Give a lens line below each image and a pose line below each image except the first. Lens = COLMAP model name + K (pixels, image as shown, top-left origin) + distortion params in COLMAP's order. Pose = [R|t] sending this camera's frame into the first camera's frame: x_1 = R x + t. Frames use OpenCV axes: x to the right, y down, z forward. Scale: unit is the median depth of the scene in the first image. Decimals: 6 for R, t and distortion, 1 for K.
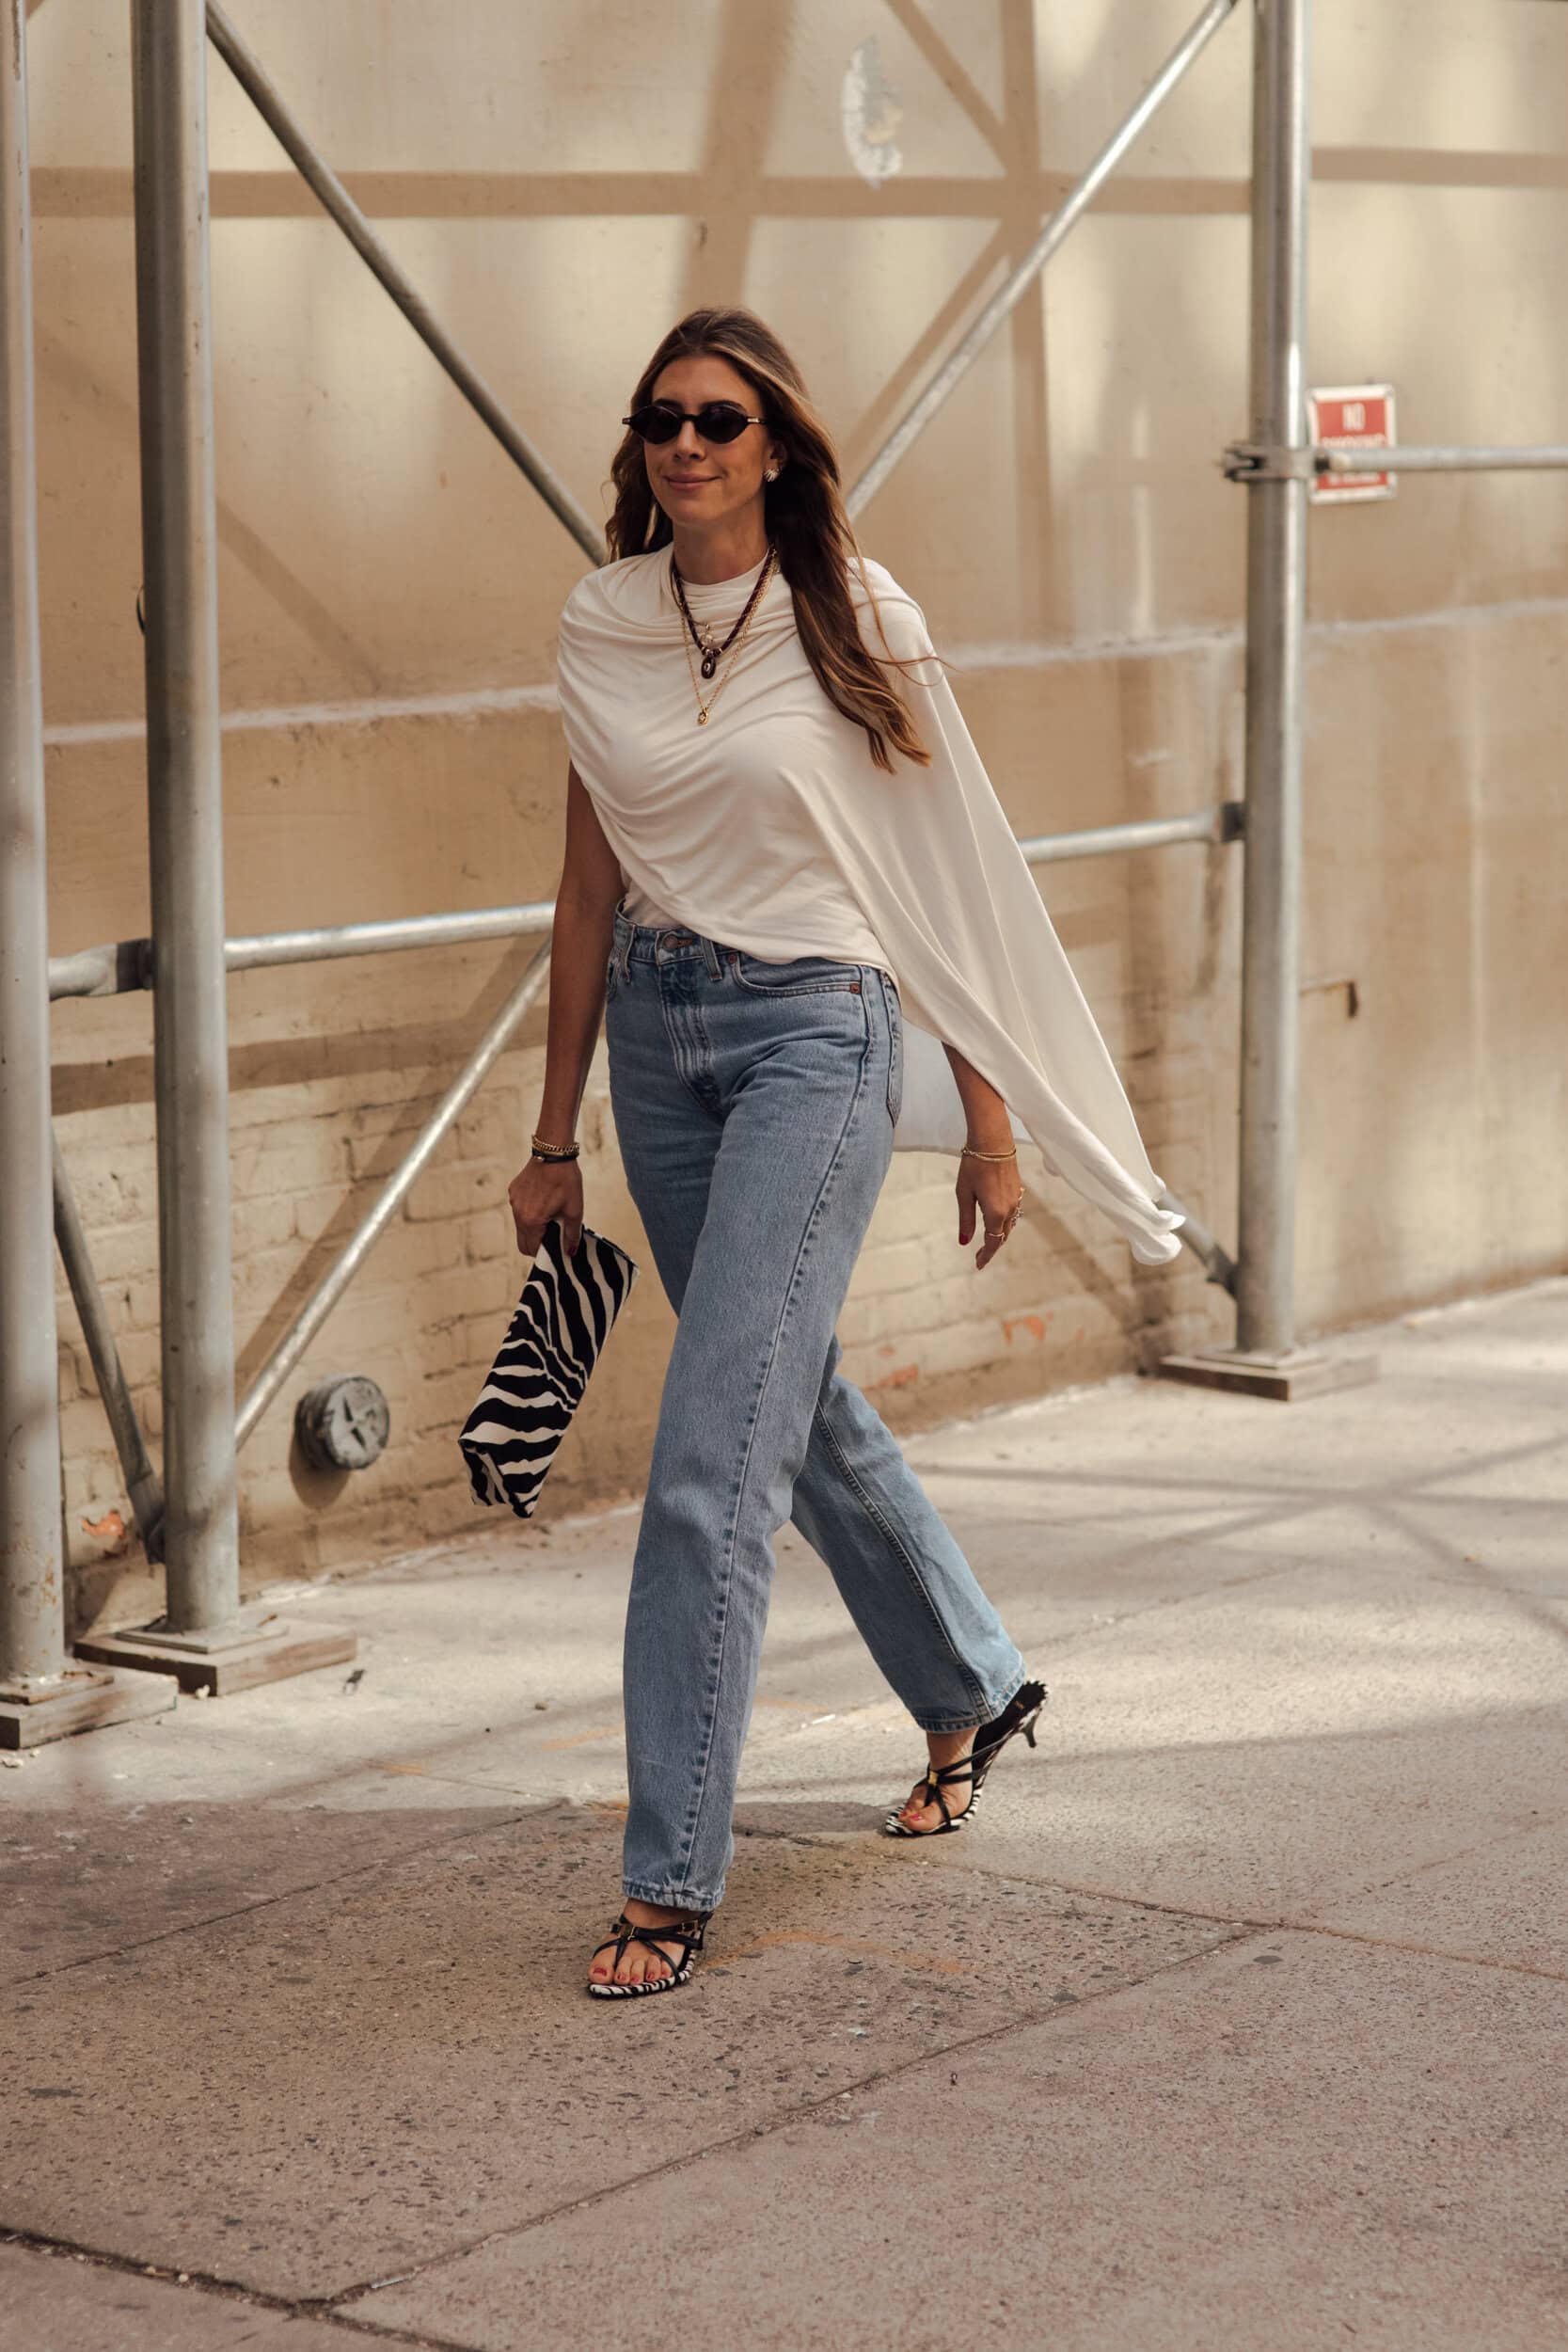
lens RADIAL K [[6221.9, 0, 784.0], [0, 6221.9, 1176.0], [0, 0, 1]] dist [-0.026853, -0.319020]
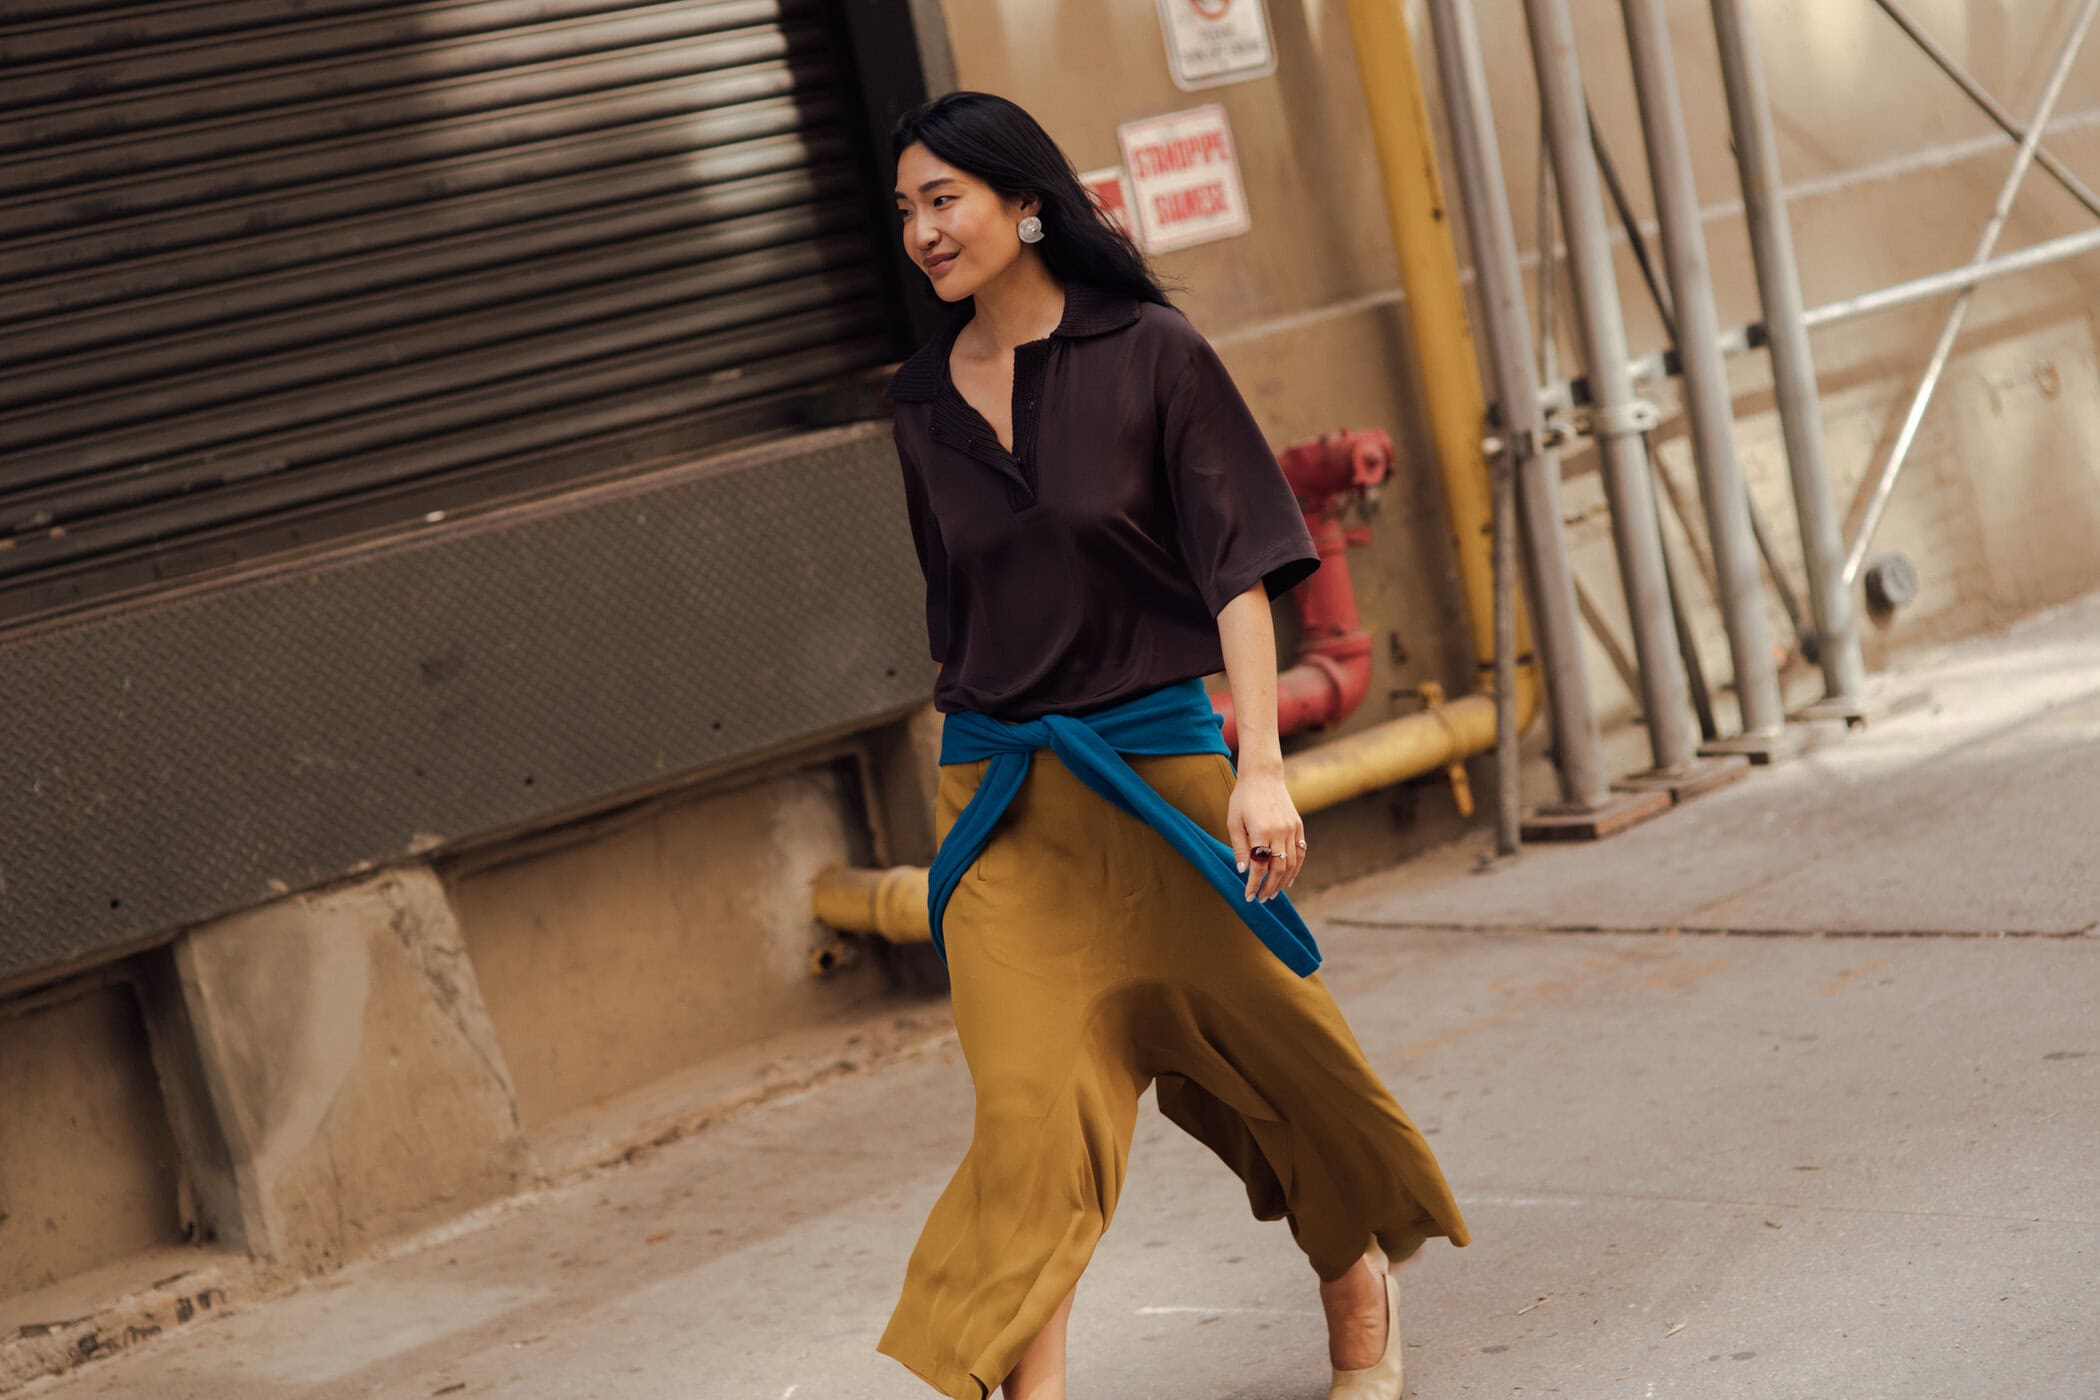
lens RADIAL K [[4815.1, 0, 1050.0], [0, 4815.1, 700.0], [0, 0, 1]] dist [-0.037031, 0.162413]
pose [[0.975386, -0.152808, -0.158973, -0.099278], [0.154414, 0.988004, -0.002278, 0.042407], [0.157414, -0.022325, 0.987280, -0.415199]]
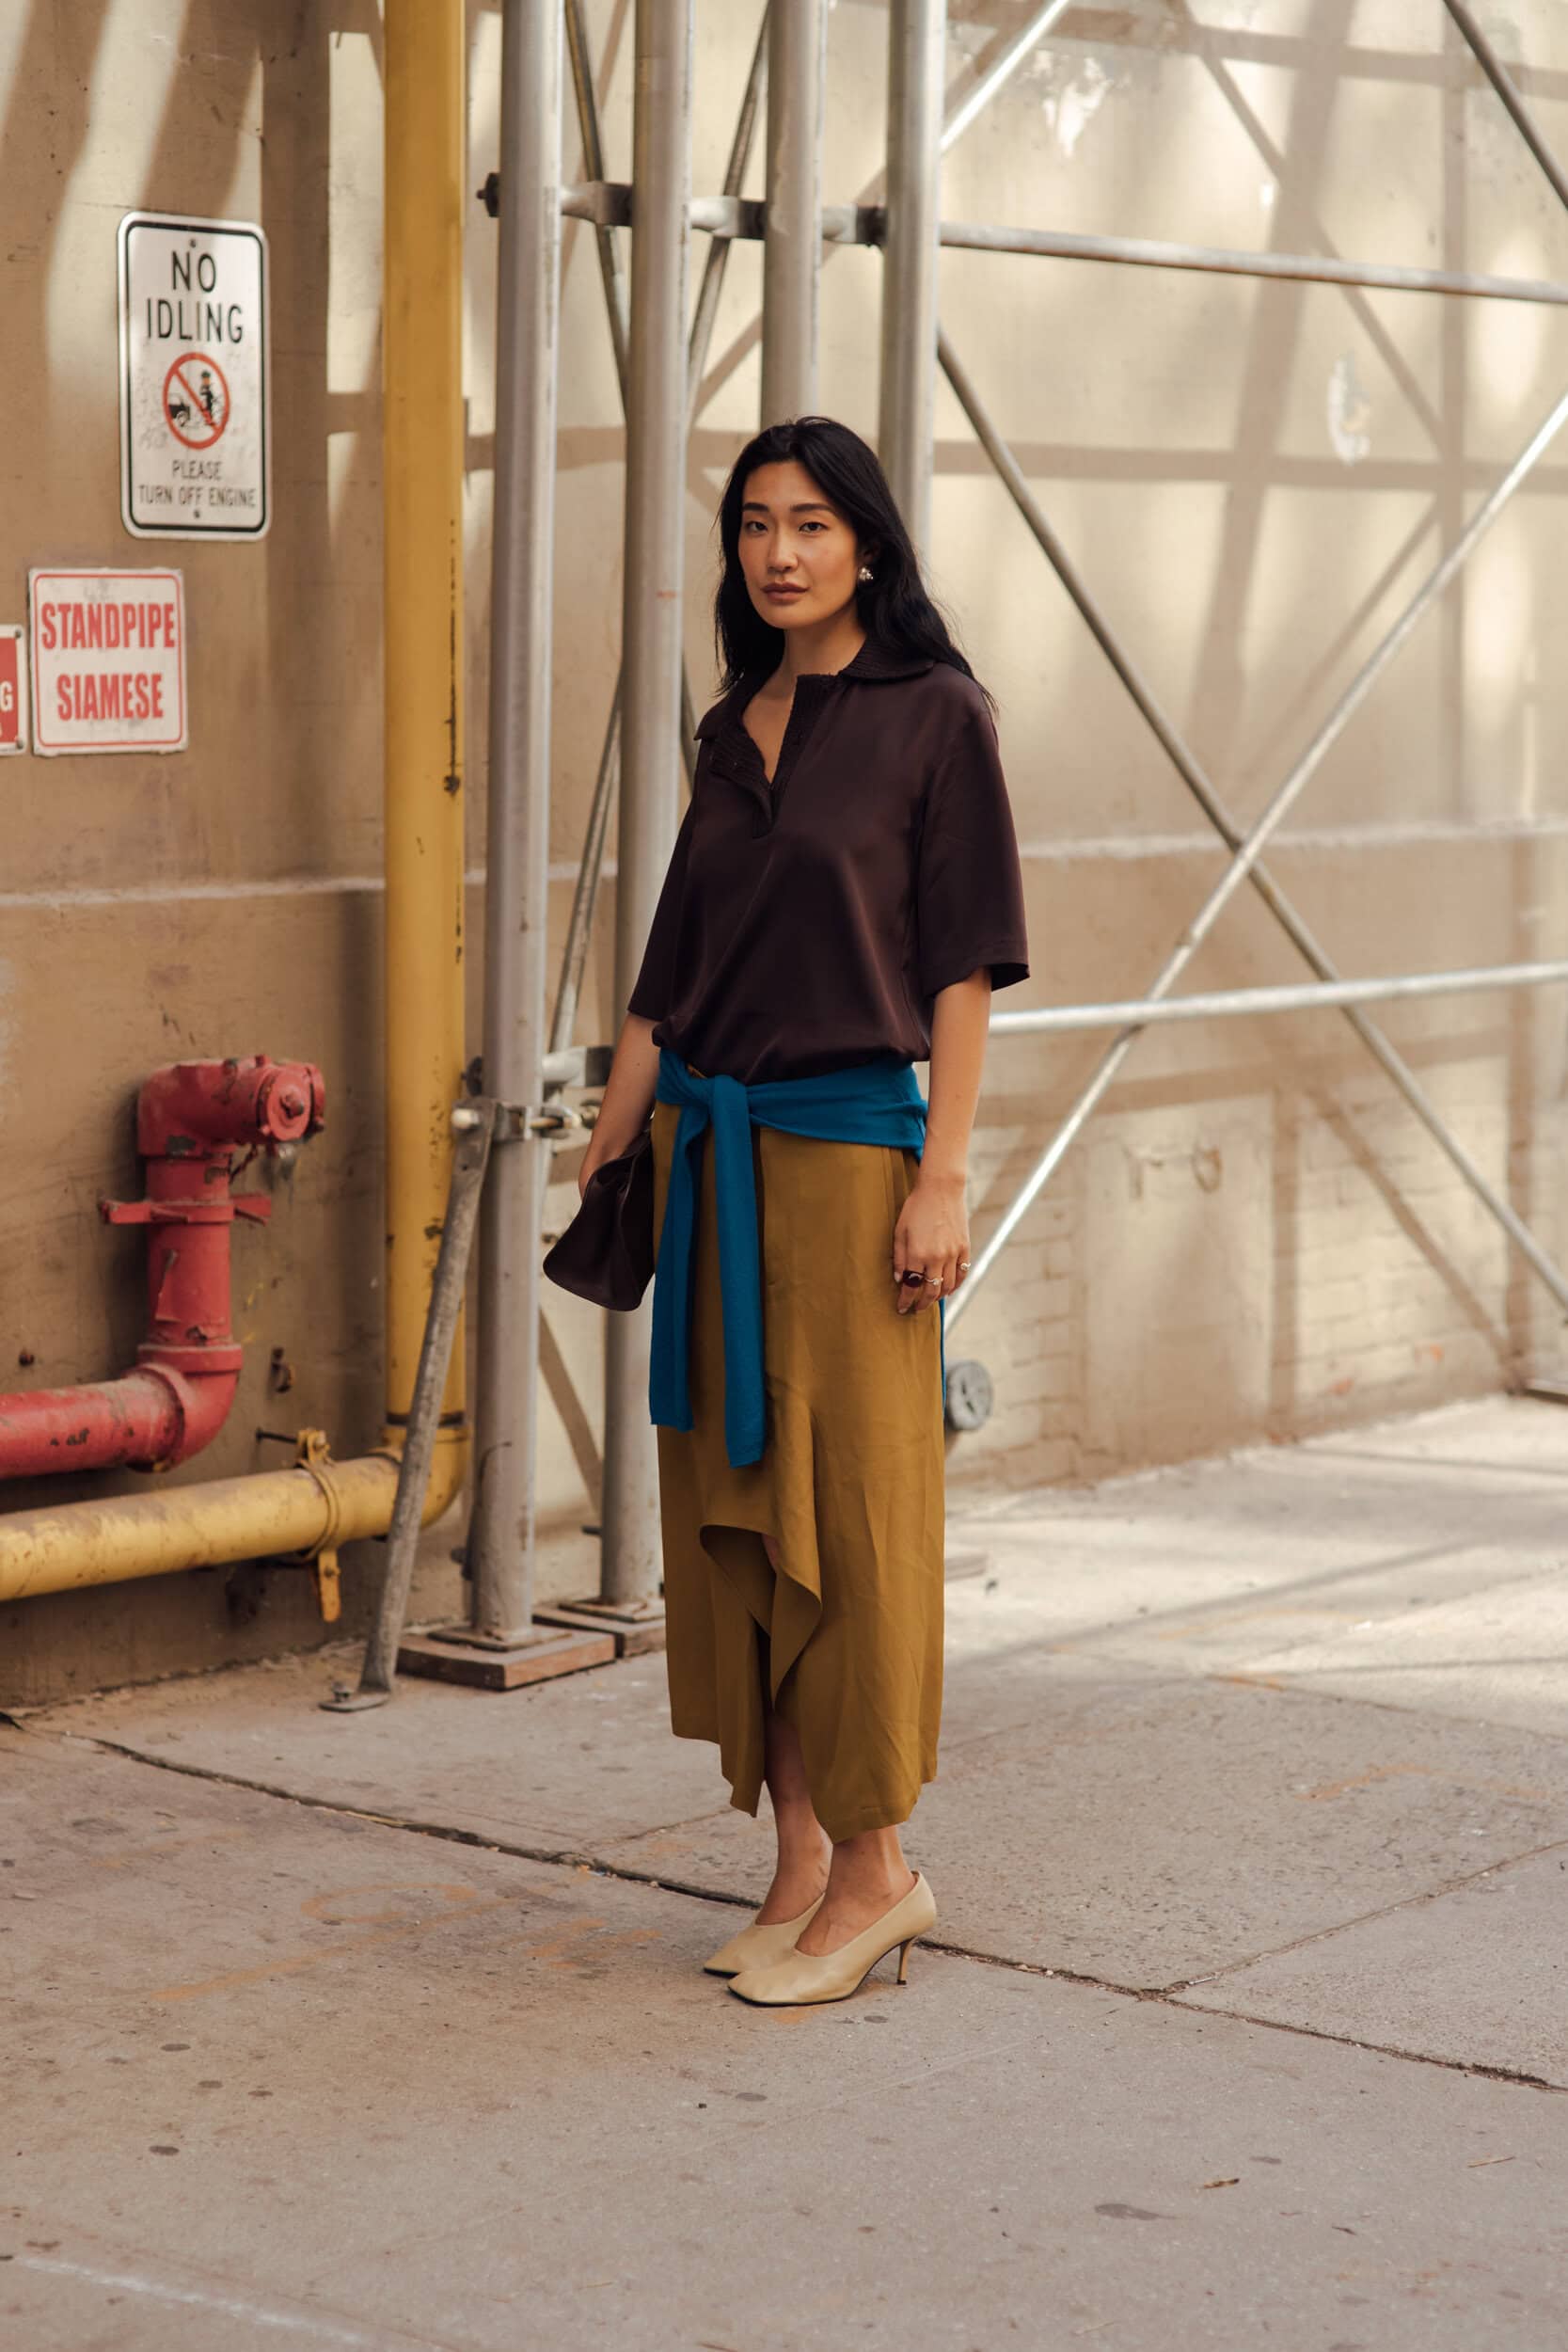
lens RADIAL K [[5392.4, 0, 781.7], [0, 5392.4, 1089.1], [0, 0, 1]] dist [-0.037031, 0.162413]
pose [[0.999323, 0.036283, -0.006080, -0.112262], [-0.036490, 0.998603, -0.038229, 0.021679], [0.004684, 0.038425, 0.999250, -0.142193]]
